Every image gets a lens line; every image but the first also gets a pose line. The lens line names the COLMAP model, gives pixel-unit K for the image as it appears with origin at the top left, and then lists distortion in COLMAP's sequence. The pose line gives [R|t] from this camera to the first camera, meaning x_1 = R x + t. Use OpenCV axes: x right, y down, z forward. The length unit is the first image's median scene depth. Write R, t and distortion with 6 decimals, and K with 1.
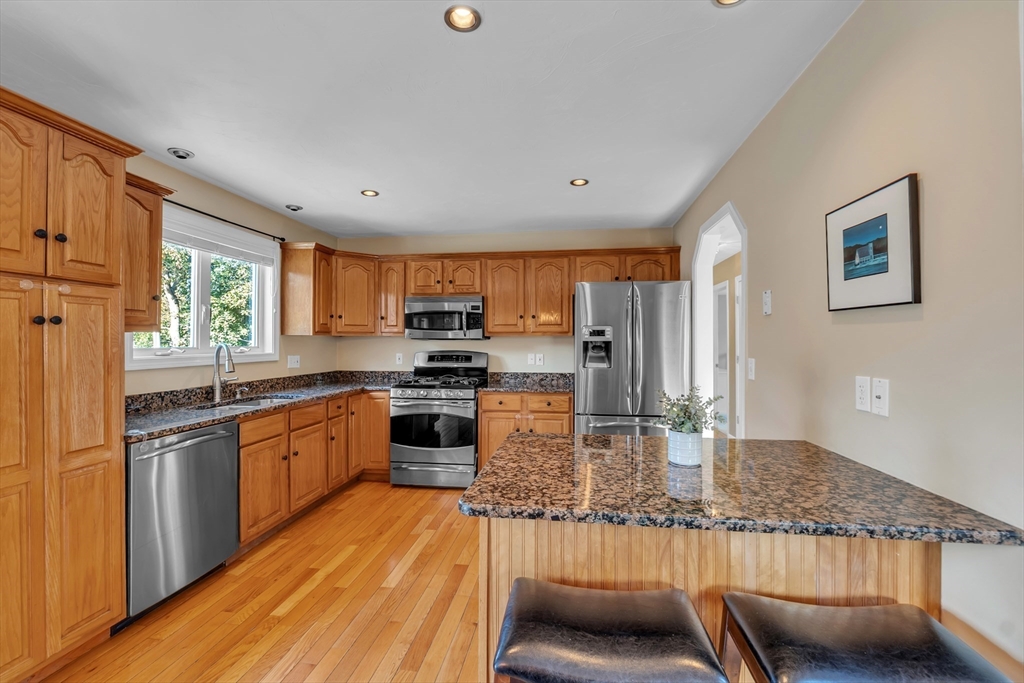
lens RADIAL K [[433.6, 0, 515.8], [0, 433.6, 339.4], [0, 0, 1]] dist [-0.015117, 0.001096]
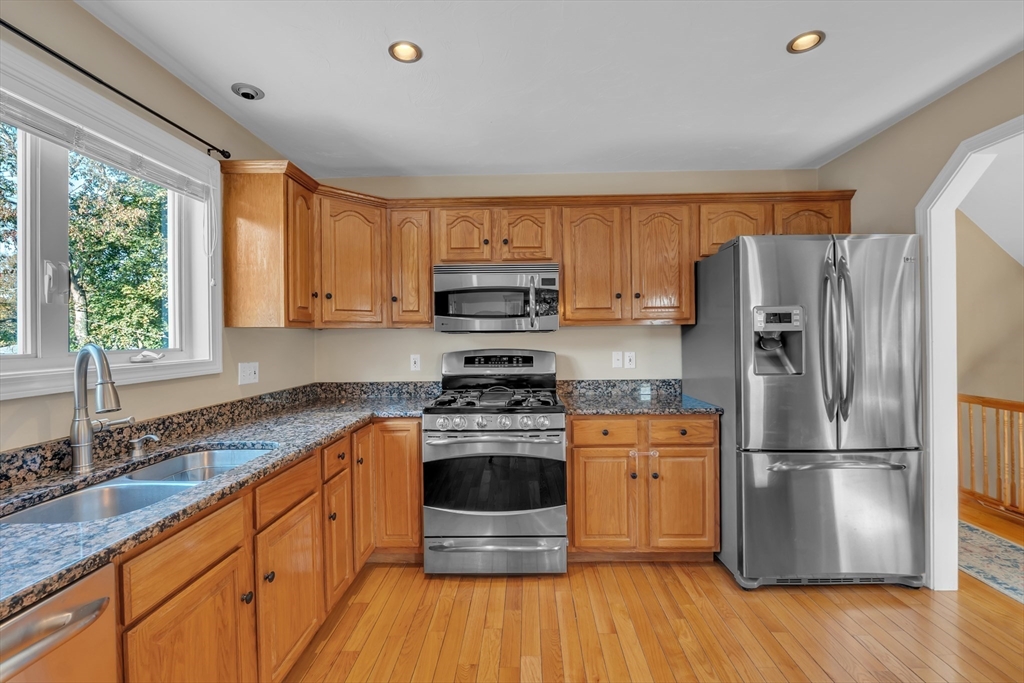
lens RADIAL K [[433.6, 0, 515.8], [0, 433.6, 339.4], [0, 0, 1]] dist [-0.015117, 0.001096]
pose [[0.993652, -0.013508, 0.111685, -0.233746], [0.011989, 0.999826, 0.014265, 0.002270], [-0.111859, -0.012835, 0.993641, 0.406062]]
